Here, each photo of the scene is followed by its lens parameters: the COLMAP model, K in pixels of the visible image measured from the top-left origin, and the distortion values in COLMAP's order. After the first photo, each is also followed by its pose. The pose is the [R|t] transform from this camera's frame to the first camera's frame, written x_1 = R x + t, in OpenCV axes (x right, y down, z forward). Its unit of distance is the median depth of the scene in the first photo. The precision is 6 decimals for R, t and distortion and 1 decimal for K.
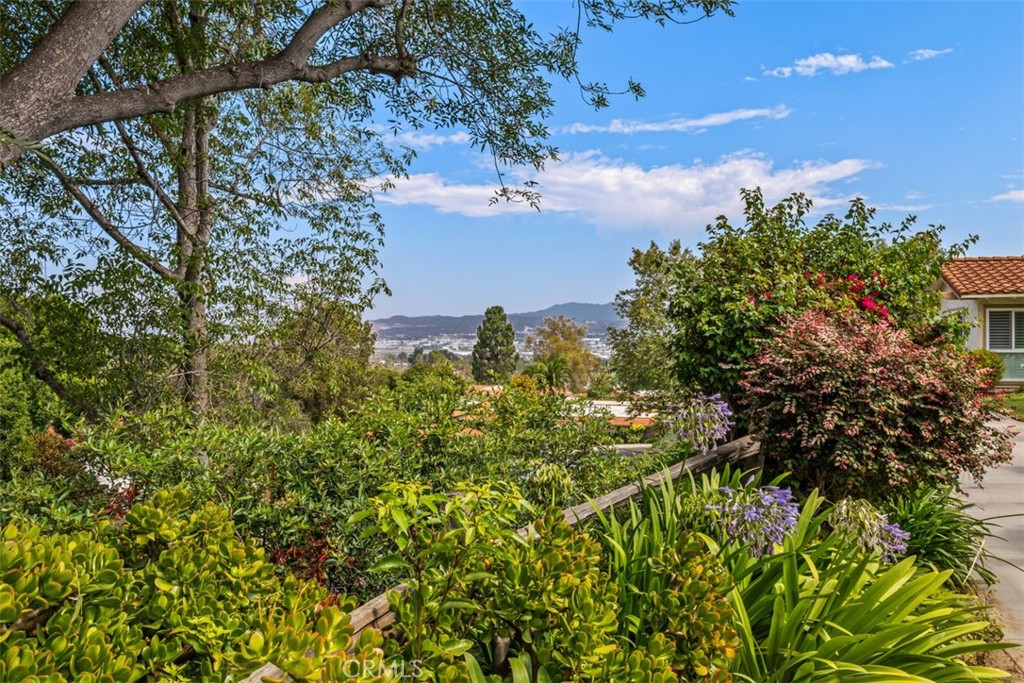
lens RADIAL K [[806.4, 0, 512.0], [0, 806.4, 341.5], [0, 0, 1]] dist [0.000125, -0.000550]
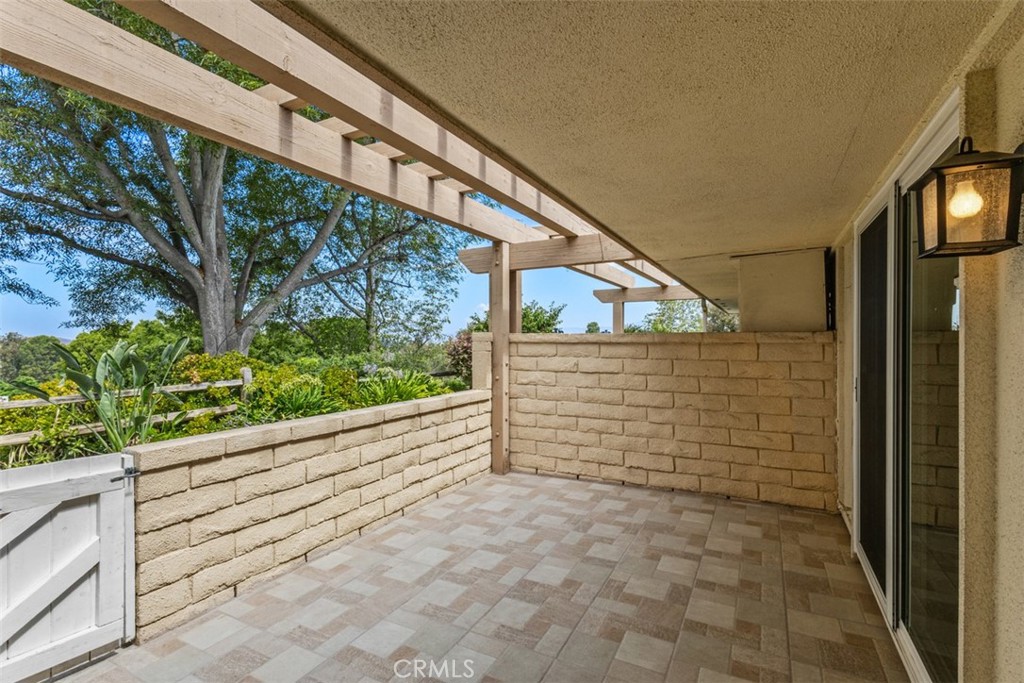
lens RADIAL K [[471.2, 0, 513.3], [0, 471.2, 341.6], [0, 0, 1]] dist [0.002302, 0.000775]
pose [[0.978137, 0.004476, -0.207912, 0.328956], [-0.004932, 0.999986, -0.001672, 0.000292], [0.207901, 0.002661, 0.978146, -0.359631]]
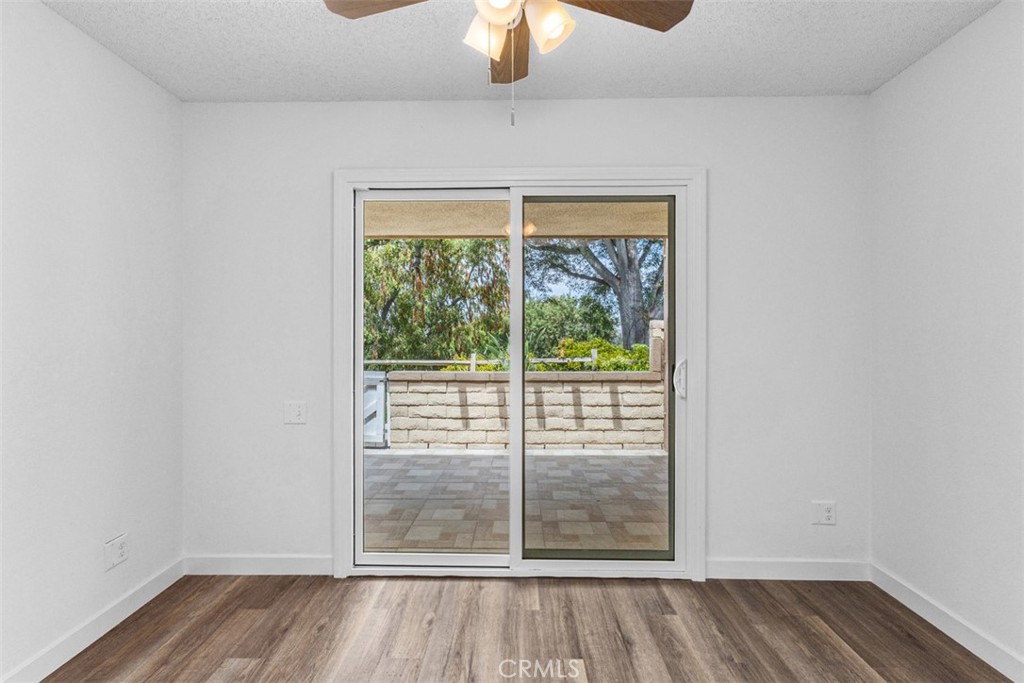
lens RADIAL K [[475.4, 0, 511.8], [0, 475.4, 334.9], [0, 0, 1]] dist [0.002942, 0.001330]
pose [[0.259299, 0.006634, -0.965774, 0.591963], [-0.004309, 0.999974, 0.005712, 0.003261], [0.965788, 0.002680, 0.259321, -0.233887]]
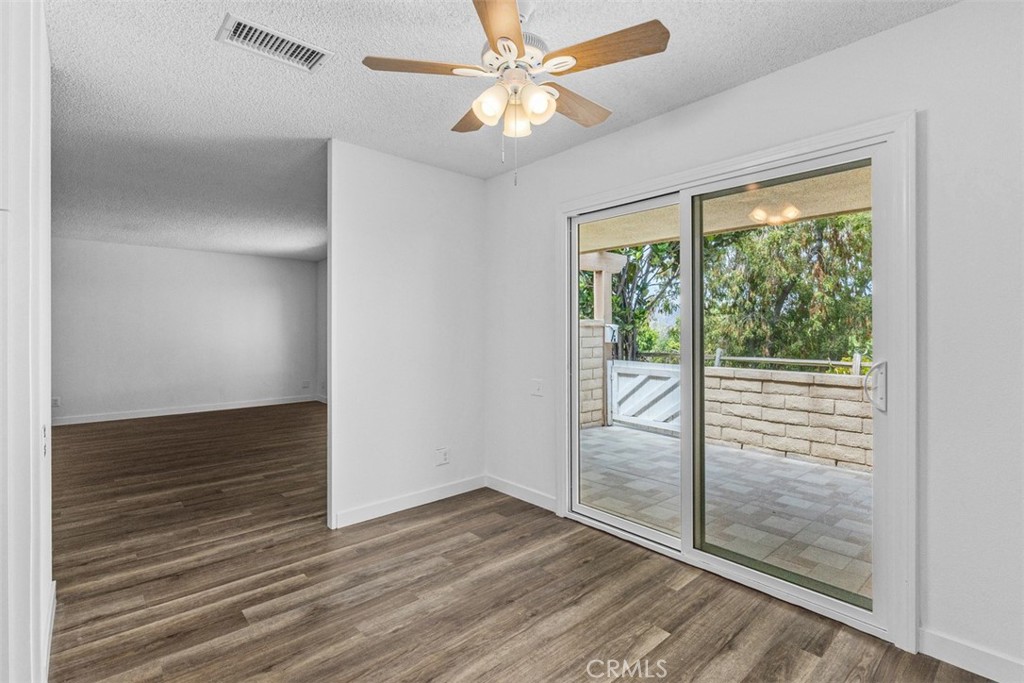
lens RADIAL K [[483.5, 0, 510.2], [0, 483.5, 327.2], [0, 0, 1]] dist [-0.002916, 0.000007]
pose [[-0.536211, 0.001009, -0.844083, 0.615940], [0.001406, 0.999999, 0.000302, 0.002868], [0.844083, -0.001025, -0.536212, -0.145135]]
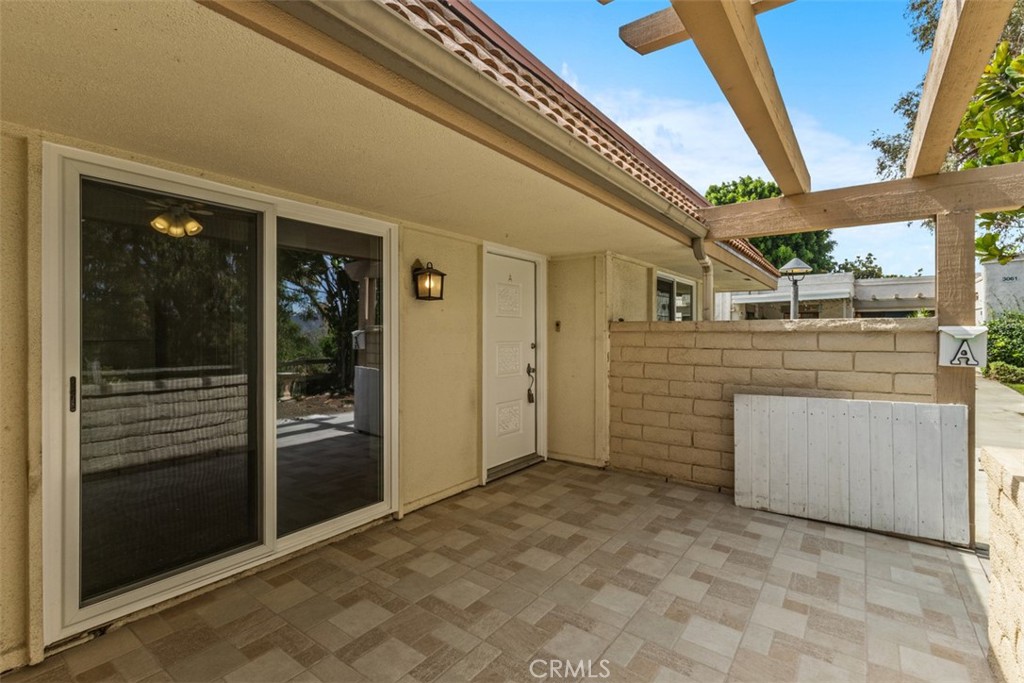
lens RADIAL K [[473.7, 0, 510.2], [0, 473.7, 331.6], [0, 0, 1]] dist [0.000280, 0.000317]
pose [[-0.937545, 0.005524, 0.347821, 0.259134], [0.004911, 0.999984, -0.002643, 0.002113], [-0.347830, -0.000770, -0.937557, -0.038579]]
